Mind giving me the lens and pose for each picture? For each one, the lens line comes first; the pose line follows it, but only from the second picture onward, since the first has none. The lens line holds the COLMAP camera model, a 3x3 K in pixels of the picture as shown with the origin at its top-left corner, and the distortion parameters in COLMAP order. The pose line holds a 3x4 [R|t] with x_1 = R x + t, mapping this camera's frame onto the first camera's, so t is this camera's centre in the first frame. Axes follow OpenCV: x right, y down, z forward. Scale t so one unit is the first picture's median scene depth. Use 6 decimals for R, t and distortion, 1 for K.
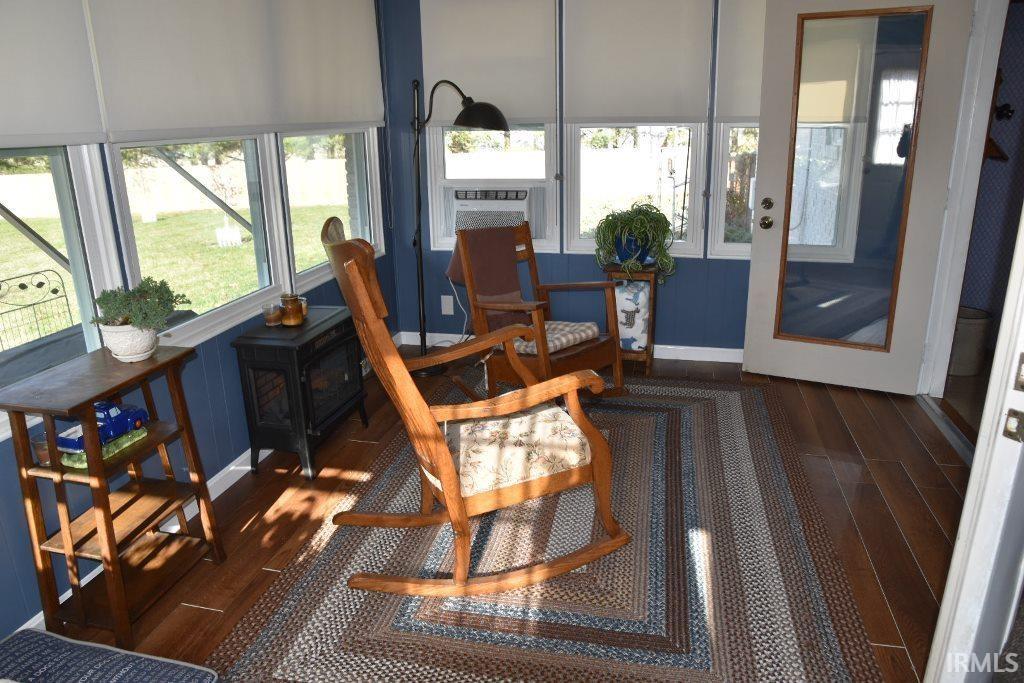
lens RADIAL K [[729.8, 0, 504.7], [0, 729.8, 341.6], [0, 0, 1]] dist [-0.080815, 0.017724]
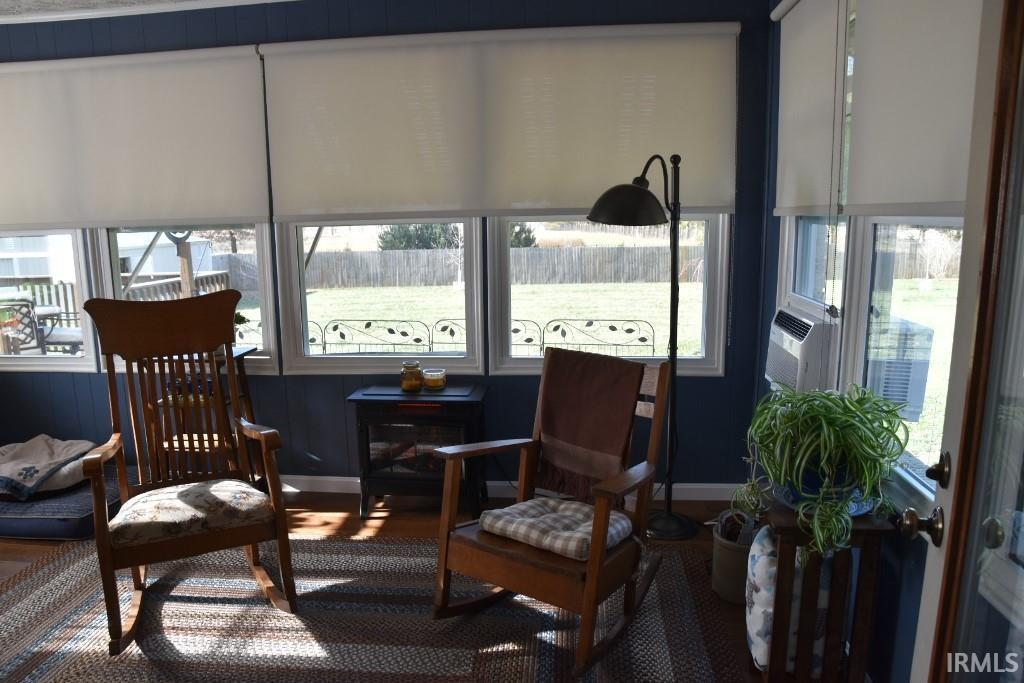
lens RADIAL K [[729.8, 0, 507.2], [0, 729.8, 345.1], [0, 0, 1]] dist [-0.080815, 0.017724]
pose [[0.140213, 0.202934, -0.969102, 0.786493], [-0.285184, 0.945569, 0.156745, -0.299009], [0.948162, 0.254394, 0.190455, 0.906859]]
